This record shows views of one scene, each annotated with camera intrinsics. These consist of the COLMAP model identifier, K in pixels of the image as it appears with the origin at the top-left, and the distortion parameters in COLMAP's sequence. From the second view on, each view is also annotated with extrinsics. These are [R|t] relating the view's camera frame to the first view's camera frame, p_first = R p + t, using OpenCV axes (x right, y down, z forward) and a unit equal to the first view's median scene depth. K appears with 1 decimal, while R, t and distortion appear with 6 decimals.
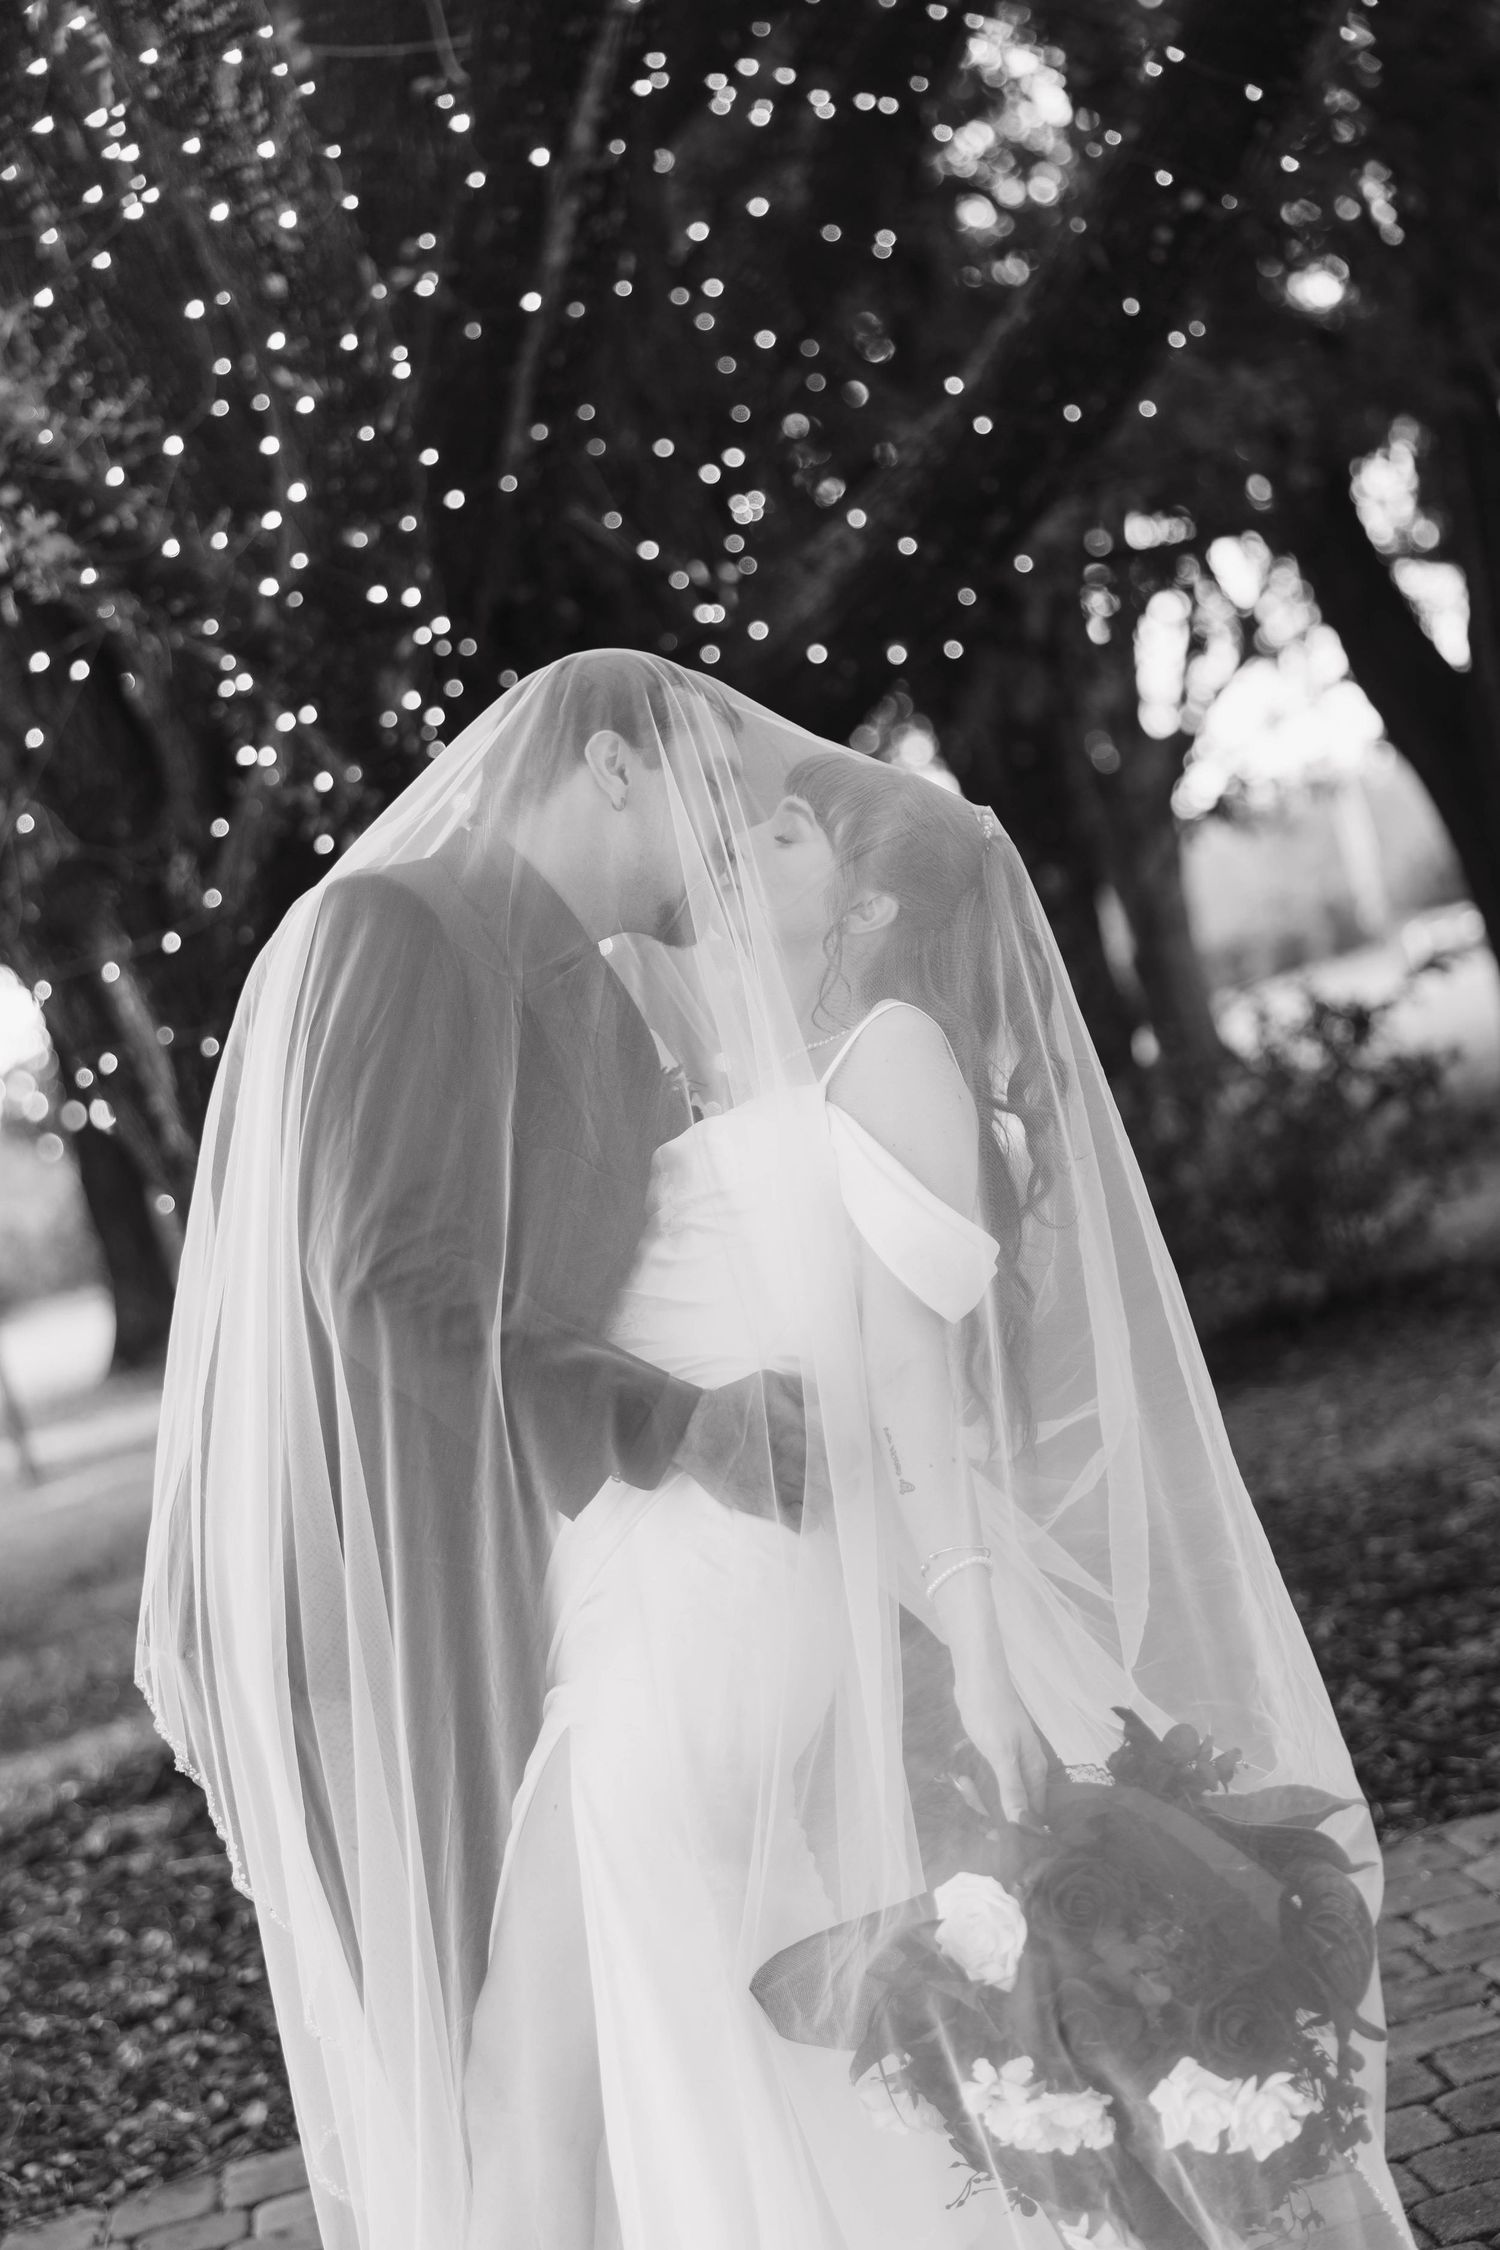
lens RADIAL K [[4129.4, 0, 689.7], [0, 4129.4, 1140.6], [0, 0, 1]] dist [0.027197, 0.000000]
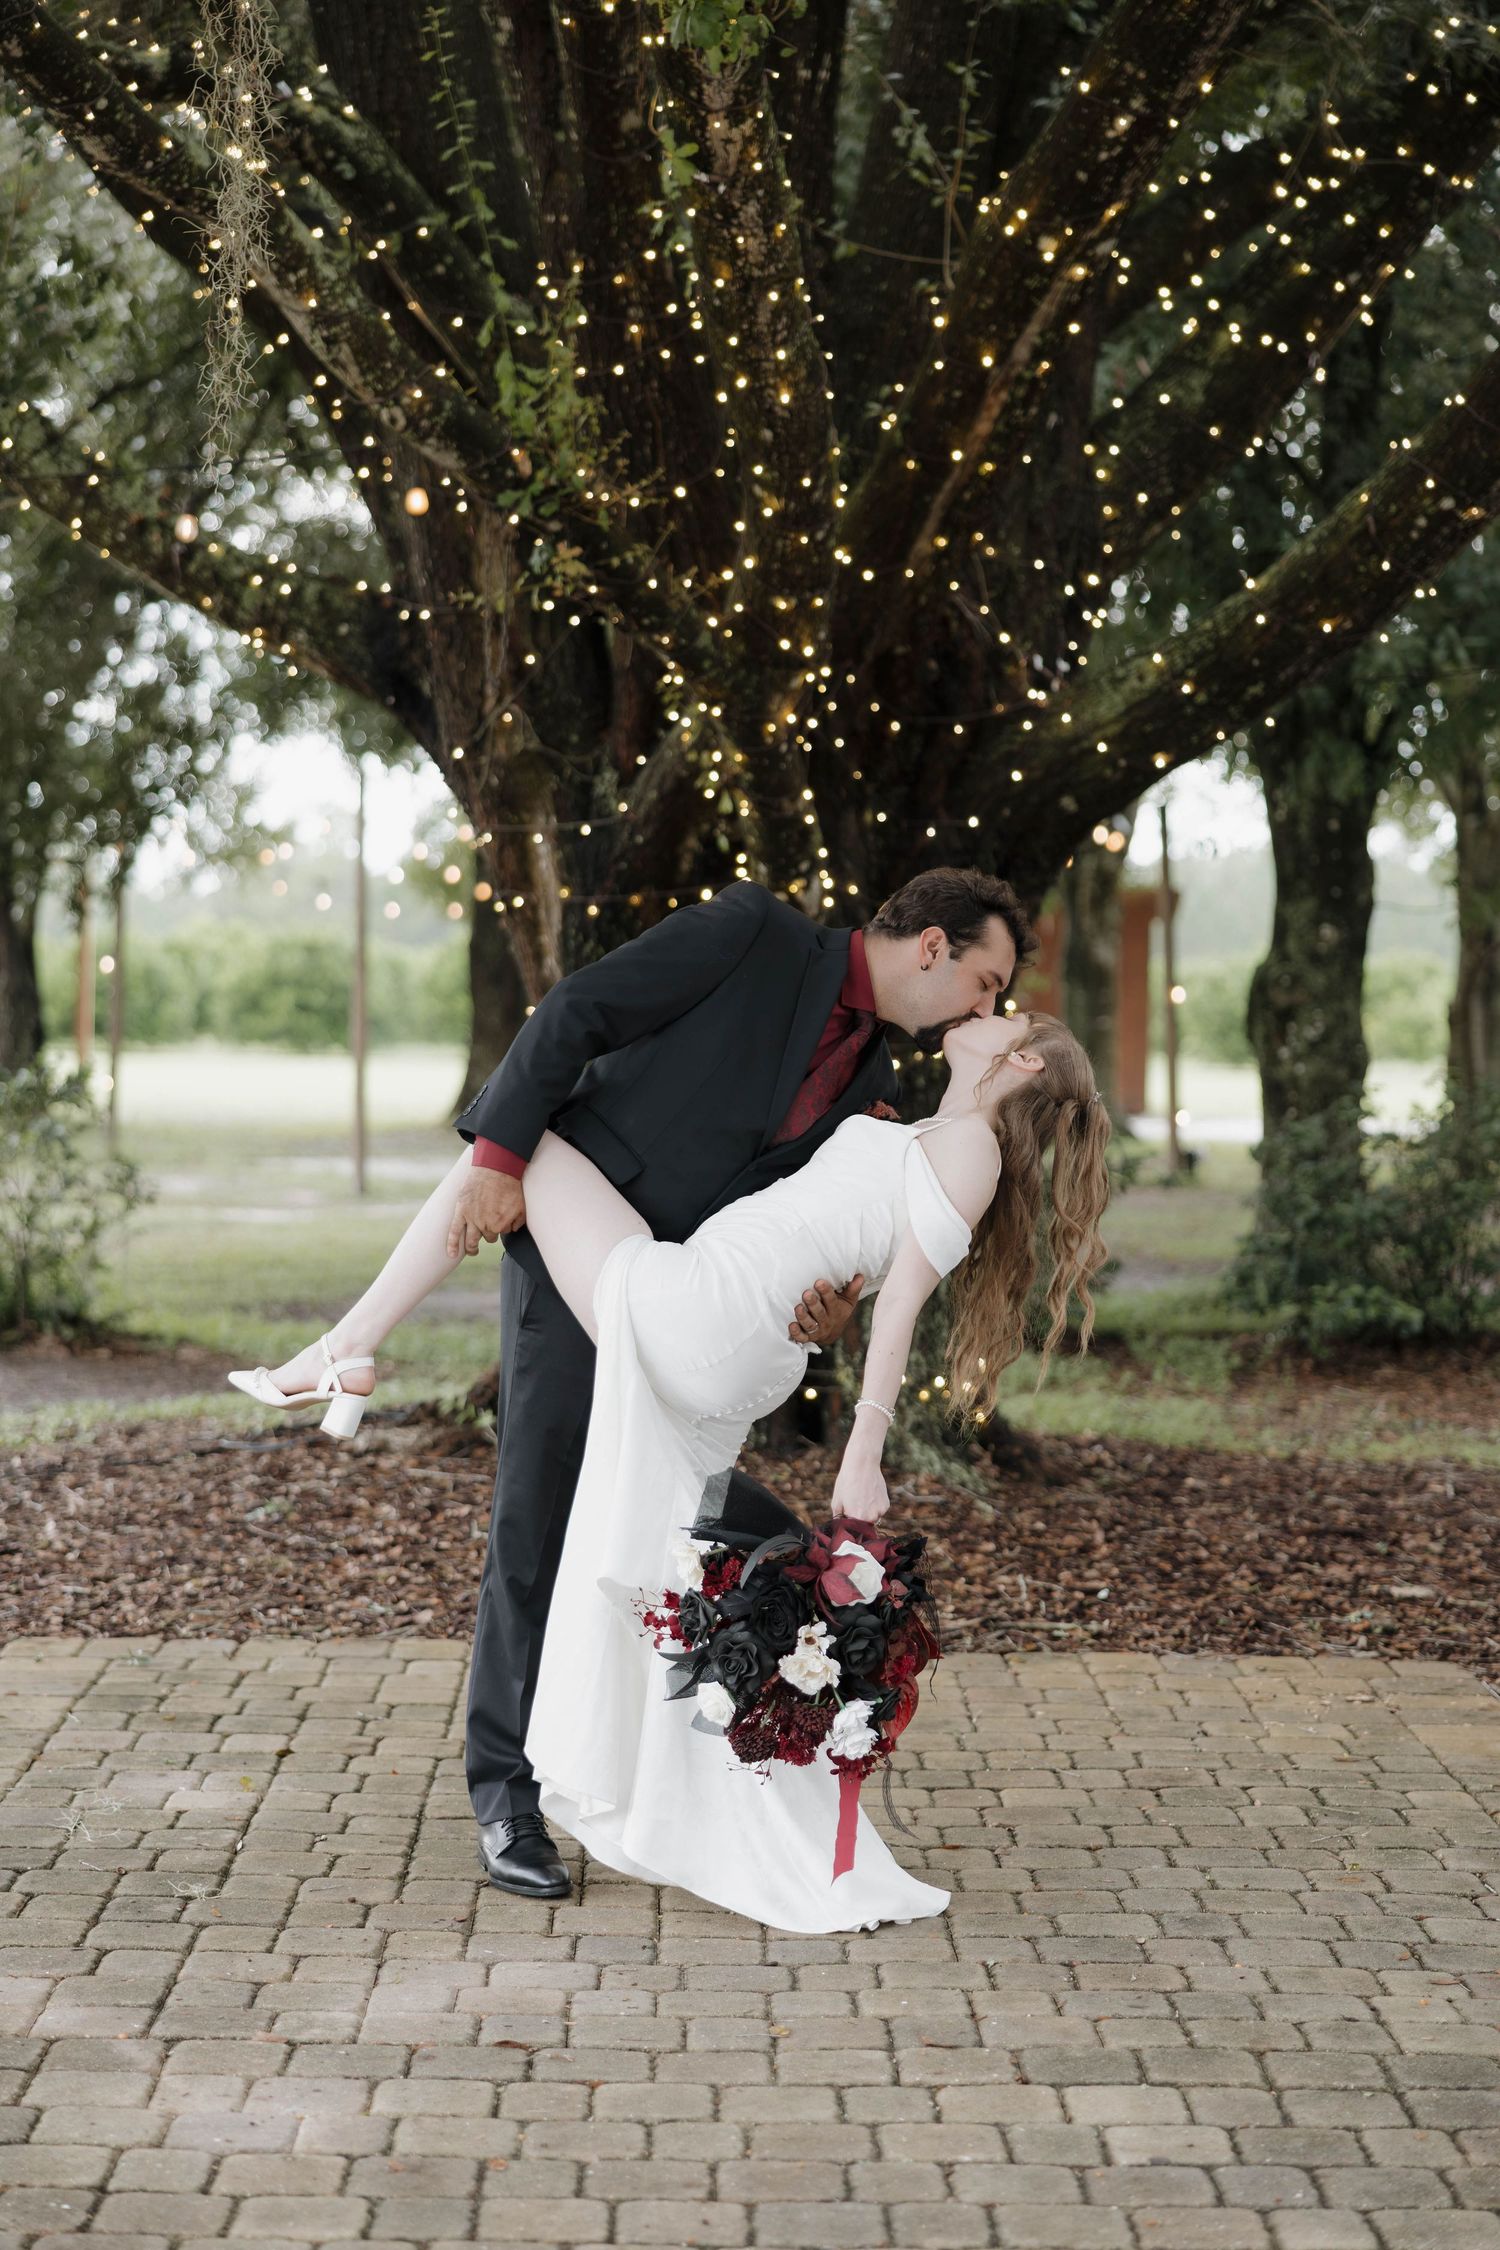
lens RADIAL K [[5317.3, 0, 667.3], [0, 5317.3, 1086.3], [0, 0, 1]] dist [0.174359, 0.000000]
pose [[0.957958, 0.269144, -0.099385, 0.107272], [-0.266726, 0.963057, 0.037121, -0.041726], [0.105704, -0.009052, 0.994356, -0.817694]]
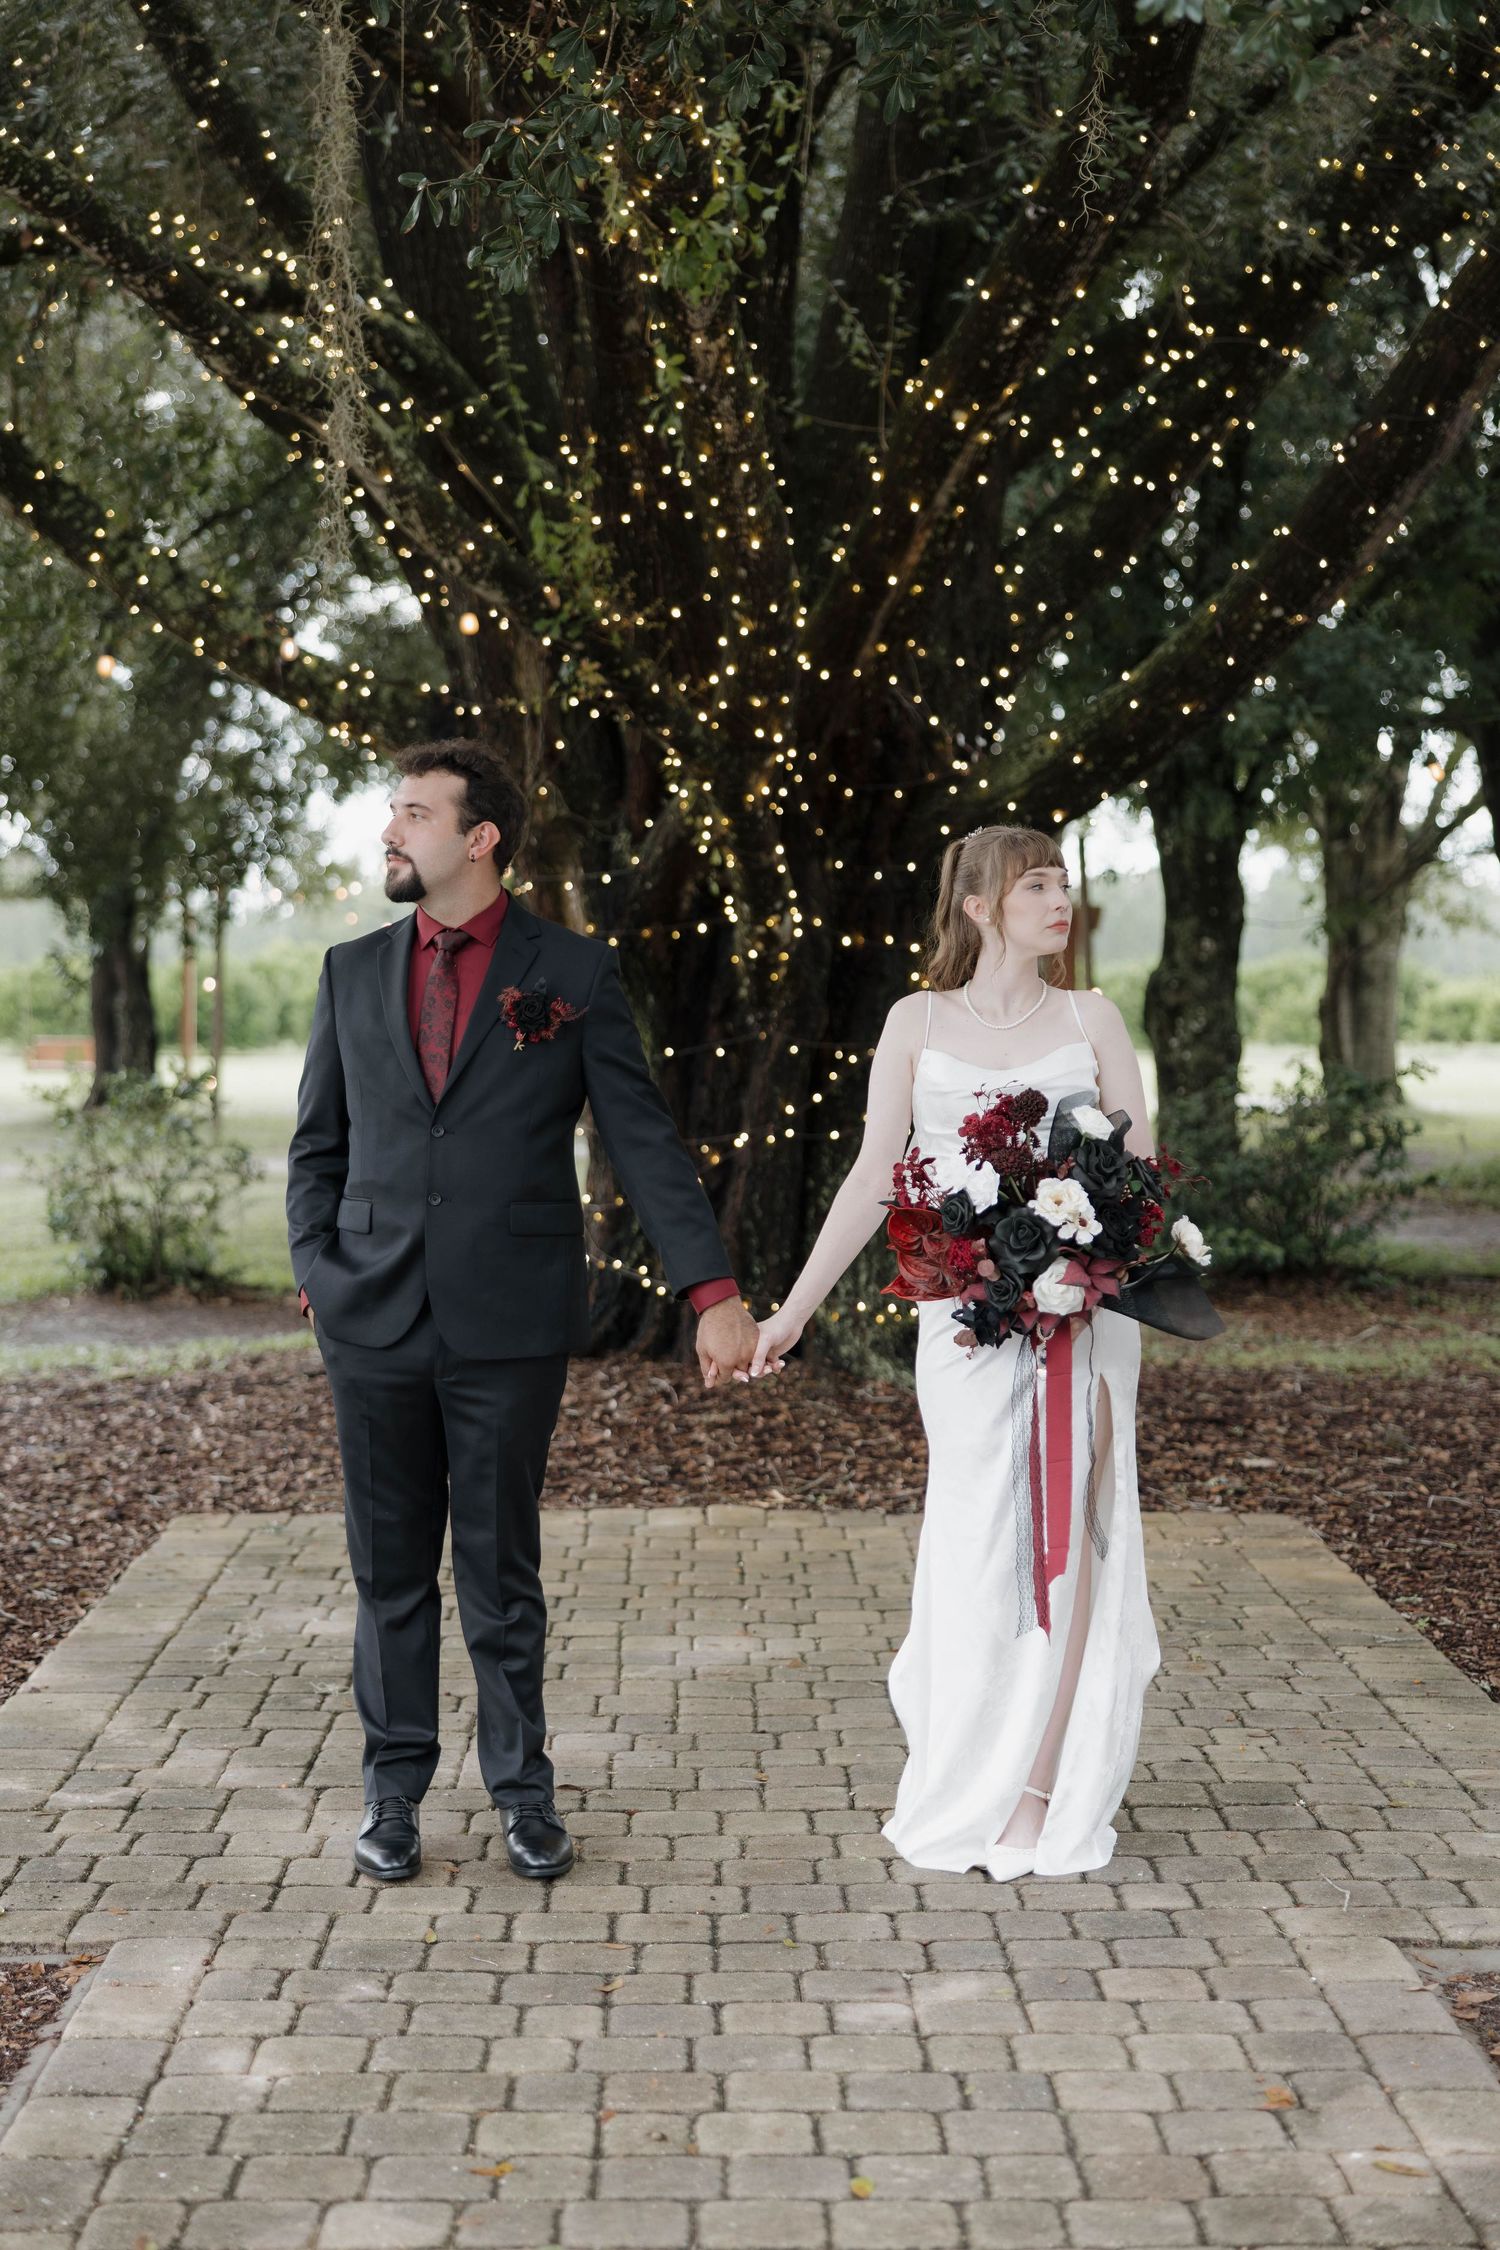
lens RADIAL K [[5030.8, 0, 685.6], [0, 5030.8, 1098.6], [0, 0, 1]] dist [0.262416, 0.000000]
pose [[0.962622, 0.252863, -0.097057, 0.147253], [-0.250002, 0.967386, 0.040790, -0.057366], [0.104205, -0.015001, 0.994443, -1.197920]]
